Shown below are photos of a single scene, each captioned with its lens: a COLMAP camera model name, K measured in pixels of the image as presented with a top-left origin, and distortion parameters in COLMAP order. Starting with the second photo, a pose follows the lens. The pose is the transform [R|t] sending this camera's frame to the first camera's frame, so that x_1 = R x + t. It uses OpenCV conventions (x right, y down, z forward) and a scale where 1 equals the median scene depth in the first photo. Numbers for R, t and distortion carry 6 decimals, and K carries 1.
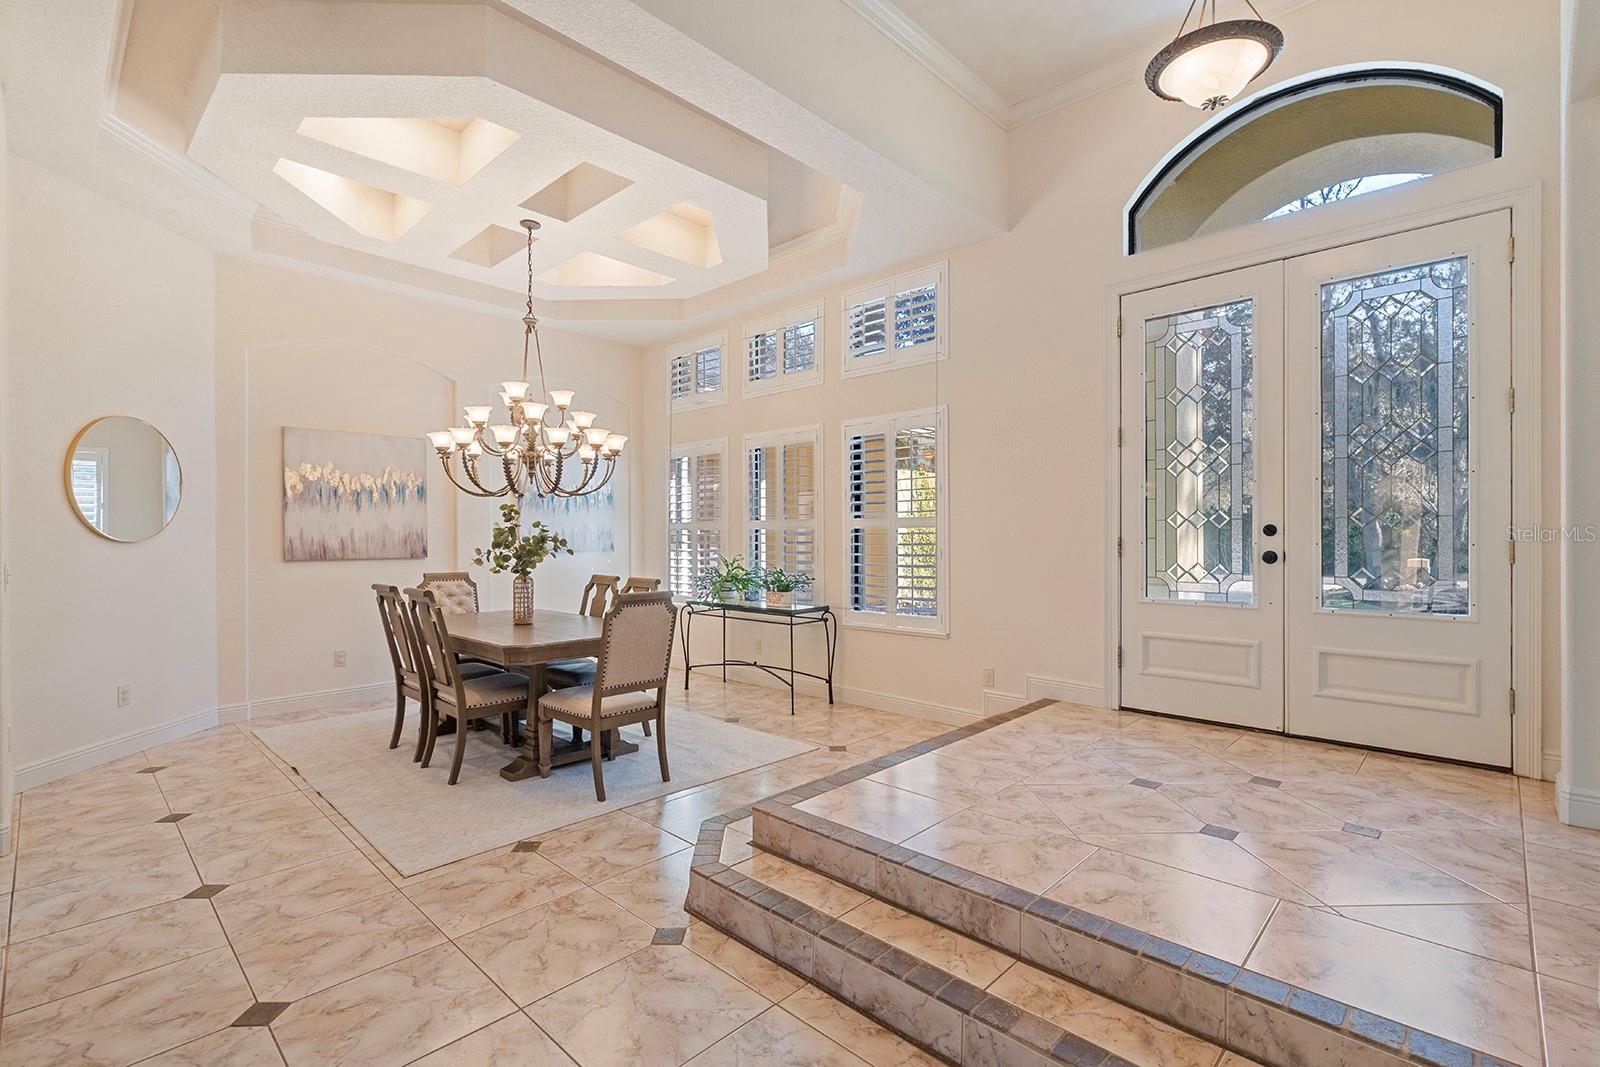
lens RADIAL K [[731.5, 0, 790.9], [0, 731.5, 543.6], [0, 0, 1]] dist [-0.000147, -0.000005]
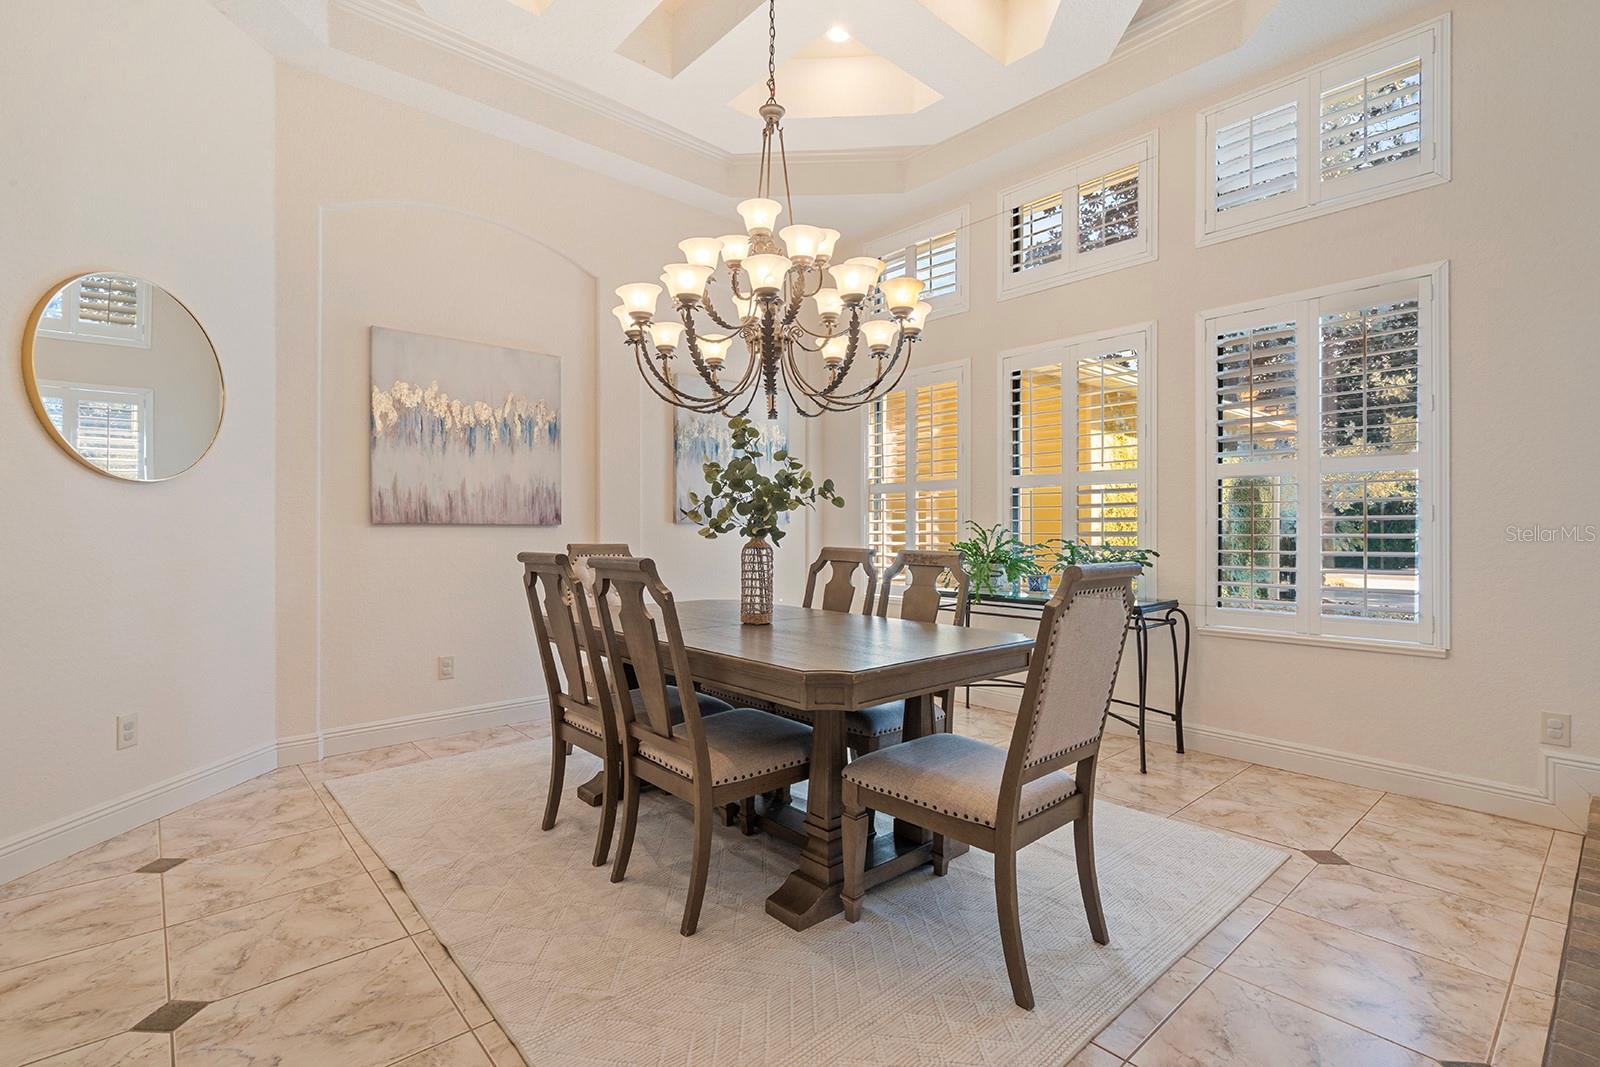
lens RADIAL K [[731.5, 0, 775.4], [0, 731.5, 537.9], [0, 0, 1]] dist [-0.000147, -0.000005]
pose [[0.996398, 0.004953, -0.084651, -0.304969], [-0.005104, 0.999986, -0.001568, 0.042073], [0.084642, 0.001994, 0.996409, 0.414870]]
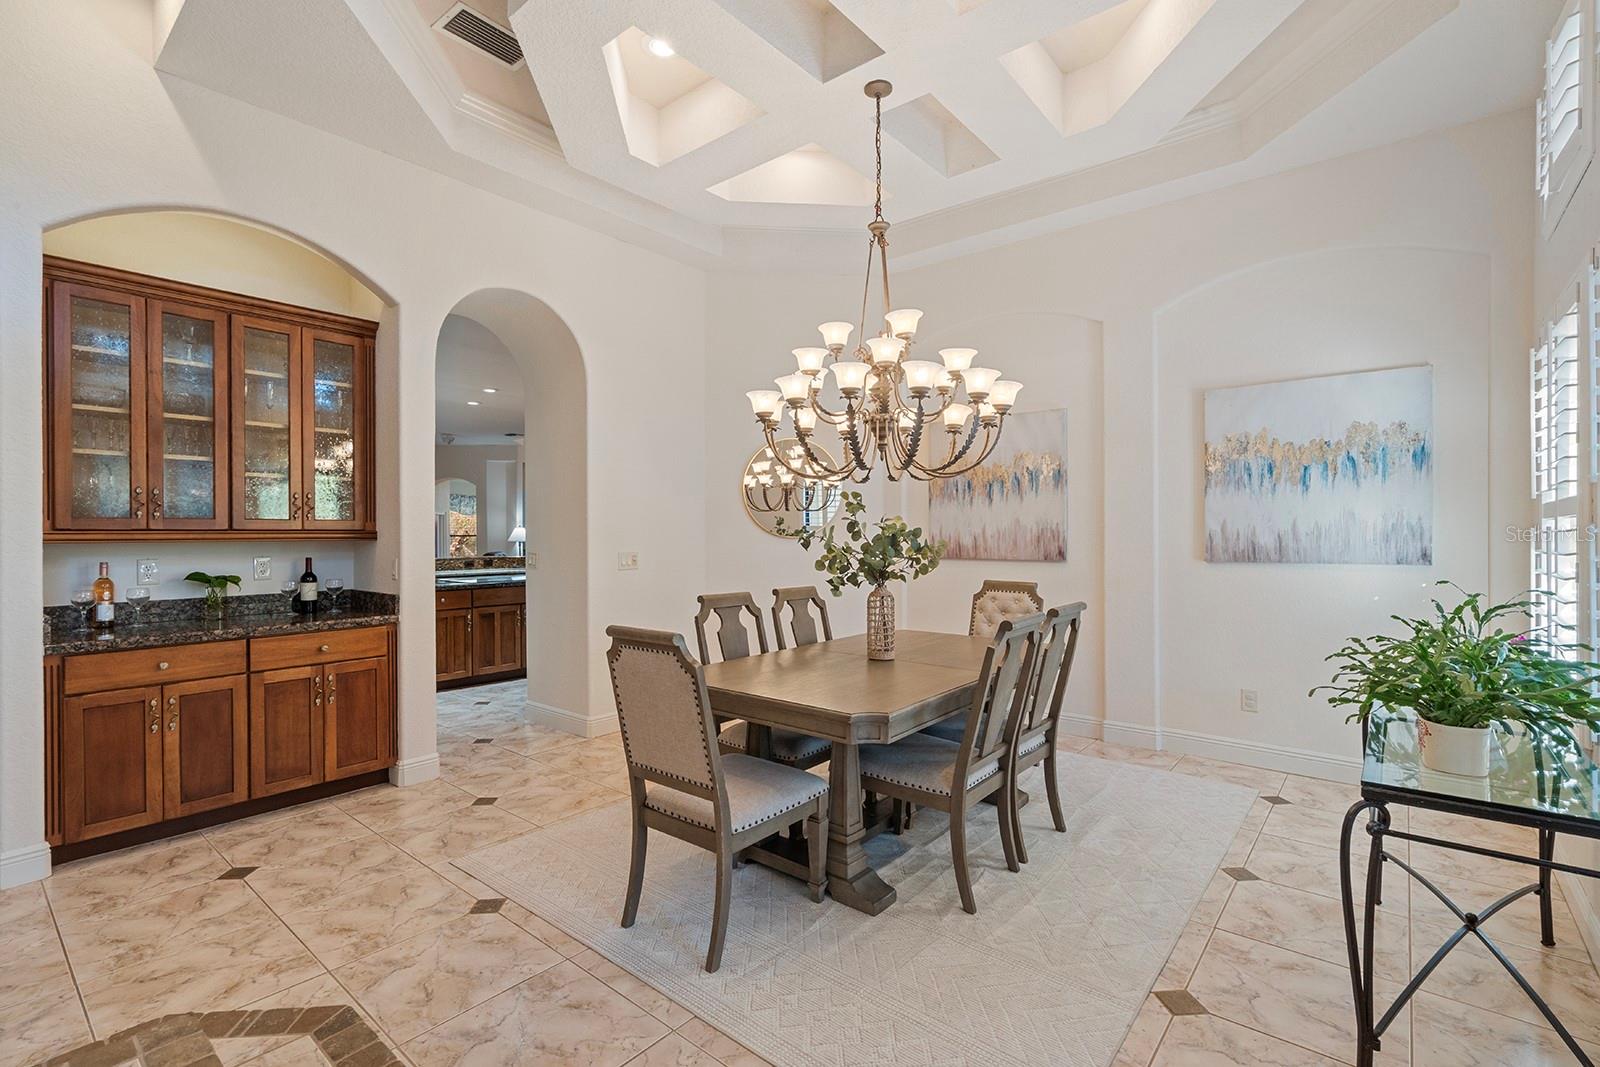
lens RADIAL K [[731.5, 0, 805.0], [0, 731.5, 535.5], [0, 0, 1]] dist [-0.000147, -0.000005]
pose [[0.067954, 0.007224, -0.997662, 0.340829], [-0.009291, 0.999935, 0.006608, -0.013863], [0.997645, 0.008821, 0.068017, 0.891088]]
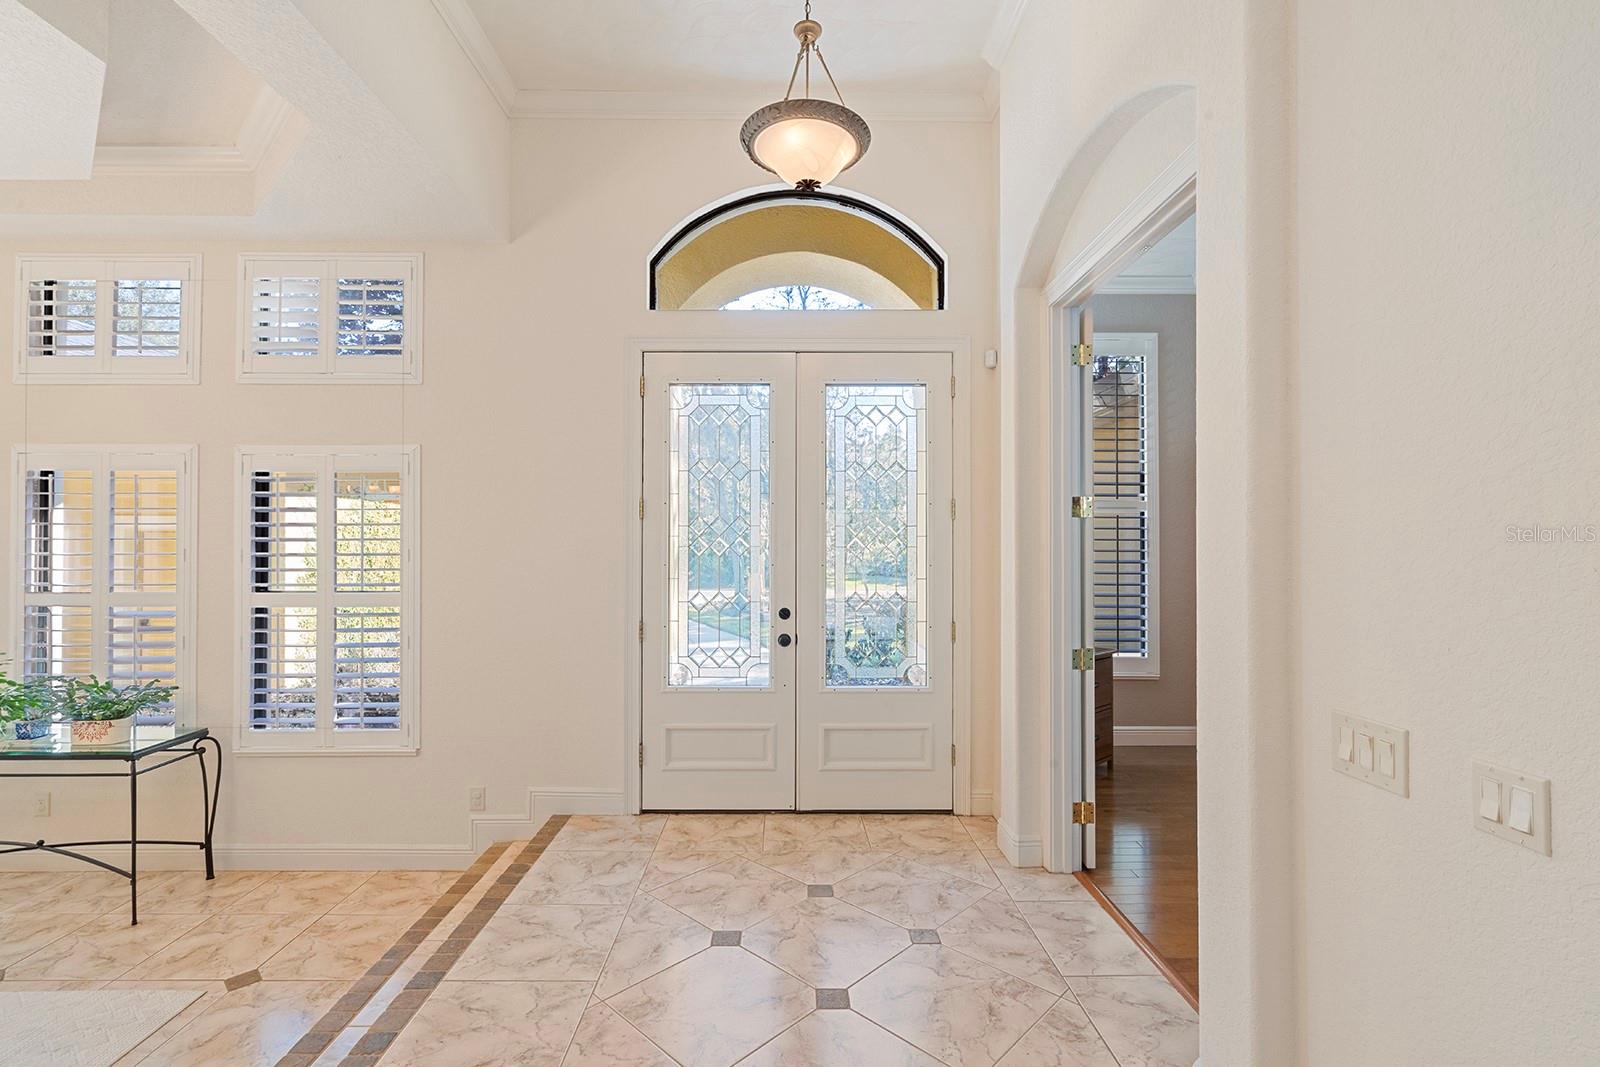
lens RADIAL K [[731.5, 0, 791.8], [0, 731.5, 542.3], [0, 0, 1]] dist [-0.000147, -0.000005]
pose [[0.710055, 0.008183, 0.704099, -0.046942], [0.004614, 0.999857, -0.016274, -0.082760], [-0.704131, 0.014804, 0.709915, 0.217738]]
